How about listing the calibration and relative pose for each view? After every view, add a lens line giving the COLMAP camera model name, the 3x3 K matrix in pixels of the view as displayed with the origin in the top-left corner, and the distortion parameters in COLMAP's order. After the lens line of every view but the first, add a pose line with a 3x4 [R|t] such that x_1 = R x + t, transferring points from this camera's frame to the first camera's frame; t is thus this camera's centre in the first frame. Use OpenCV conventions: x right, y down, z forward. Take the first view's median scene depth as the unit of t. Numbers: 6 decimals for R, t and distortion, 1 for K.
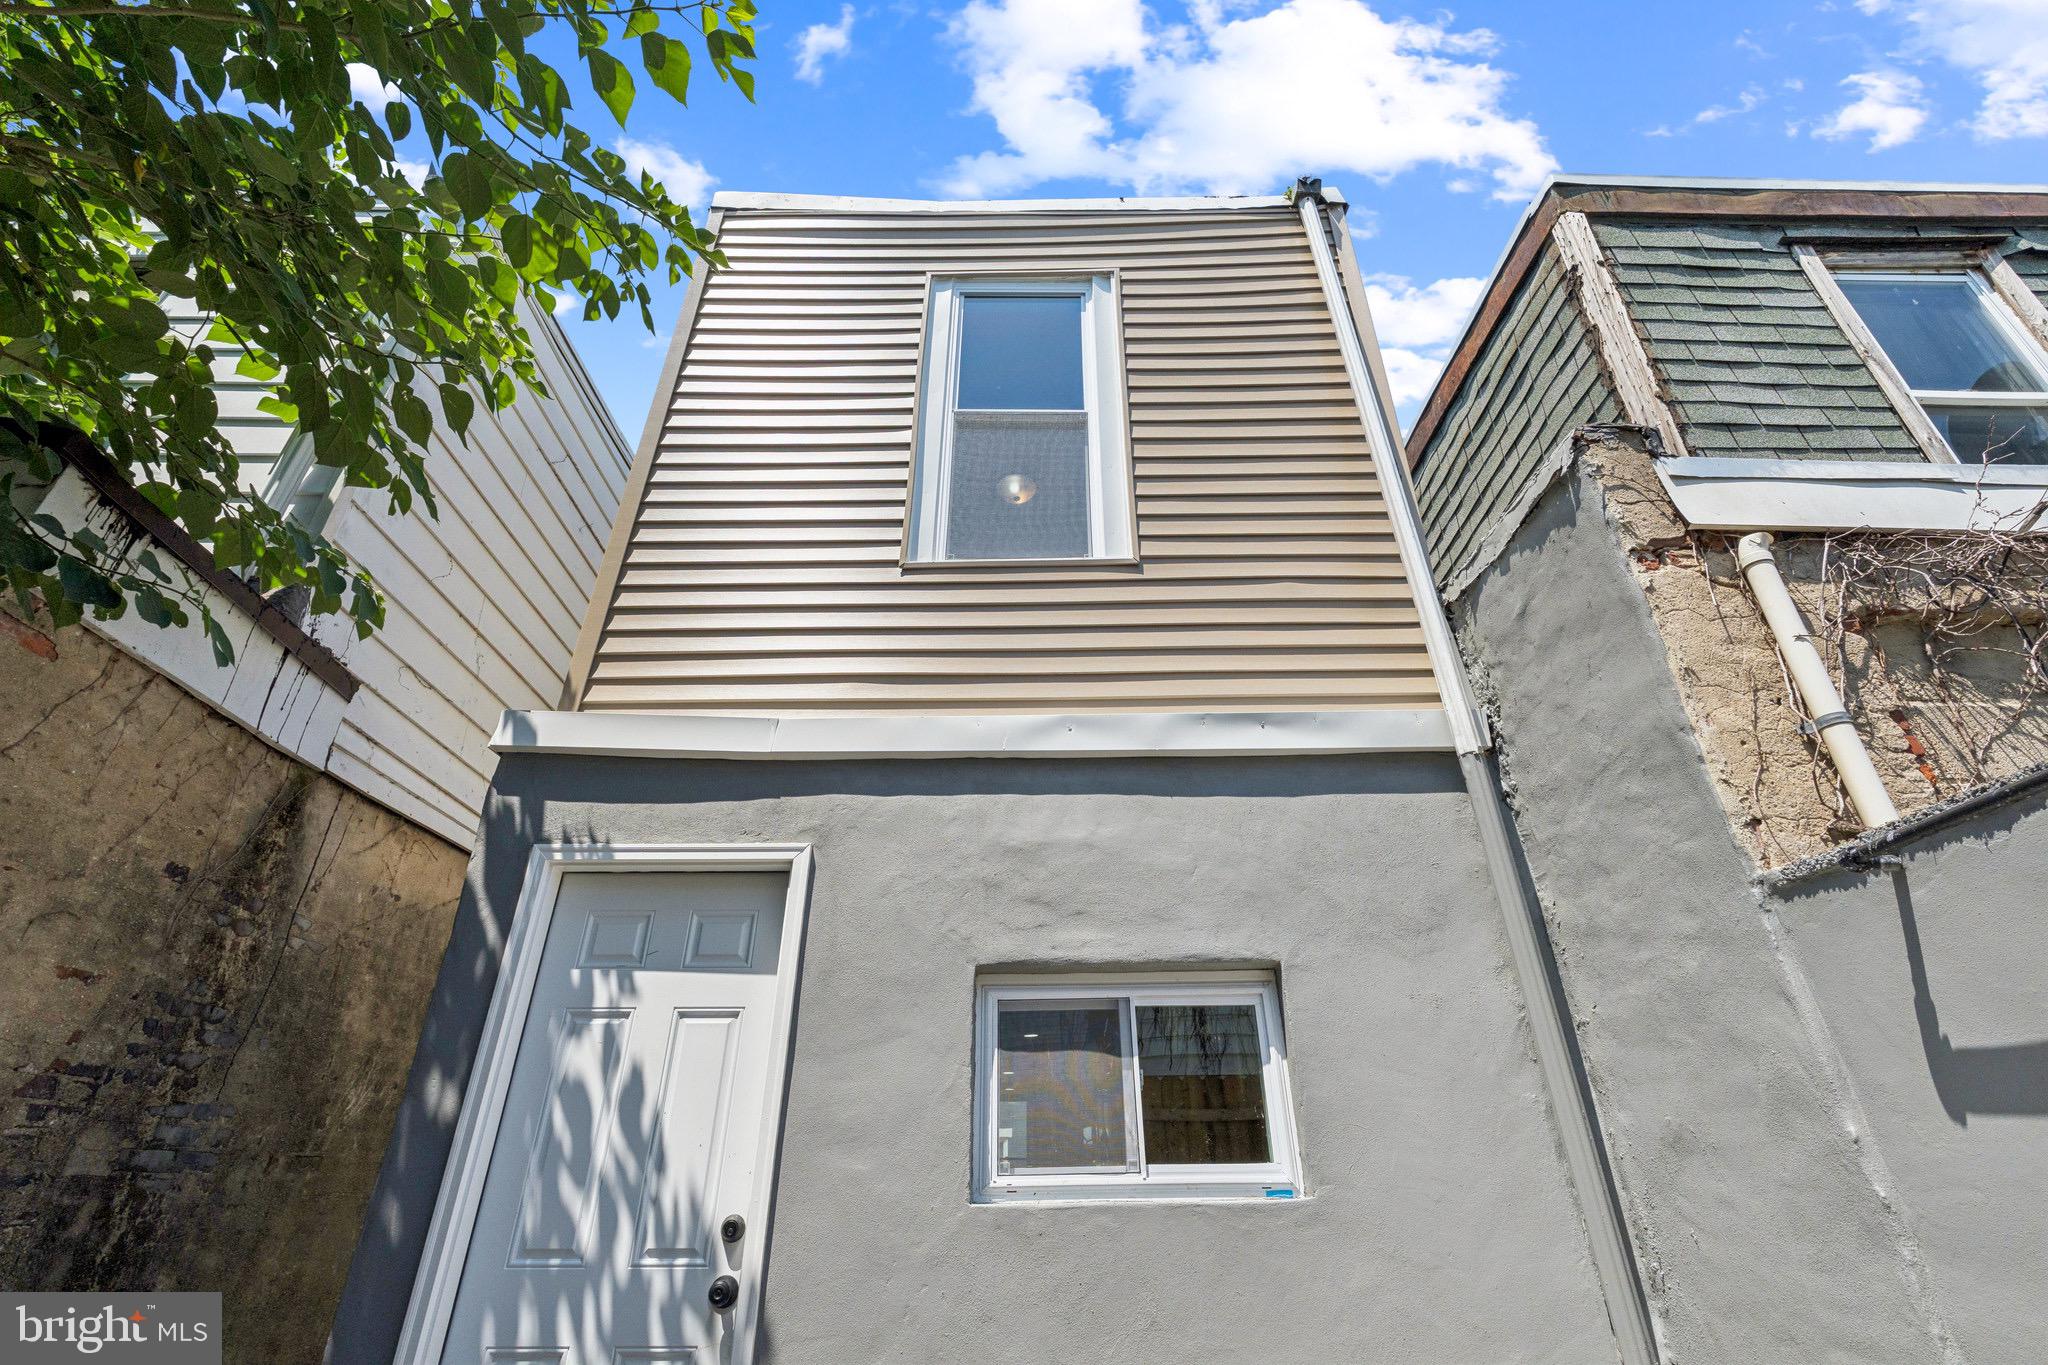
lens RADIAL K [[912.4, 0, 1022.0], [0, 912.4, 687.3], [0, 0, 1]] dist [-0.005834, 0.000827]
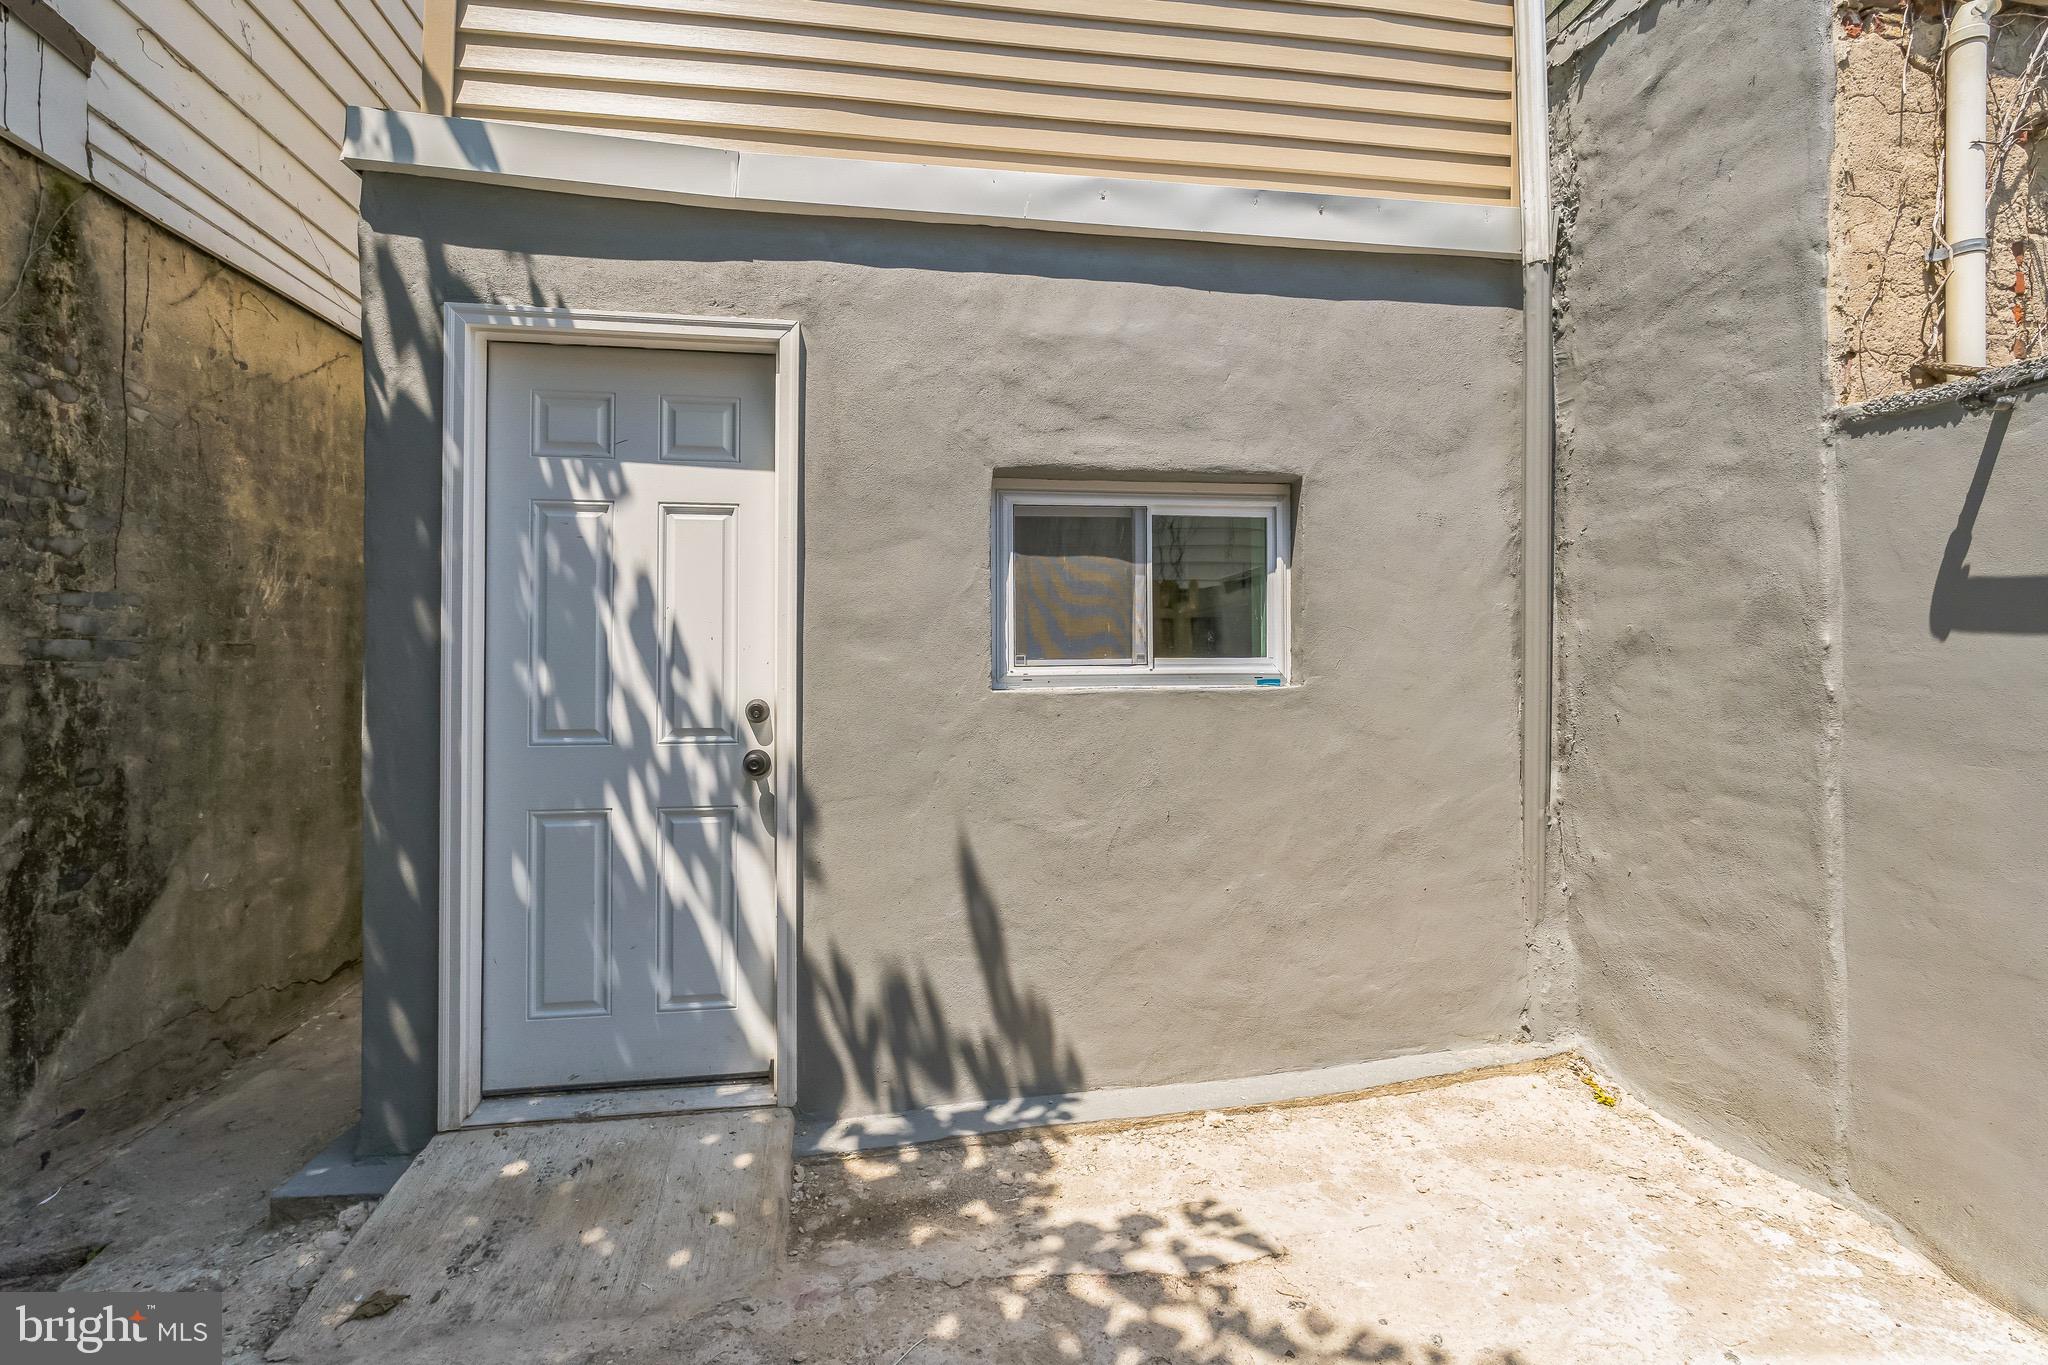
lens RADIAL K [[912.4, 0, 1024.1], [0, 912.4, 670.2], [0, 0, 1]] dist [-0.005834, 0.000827]
pose [[0.987876, 0.002706, 0.155219, -0.165883], [-0.077605, 0.874562, 0.478664, 0.035290], [-0.134453, -0.484906, 0.864169, 0.085281]]
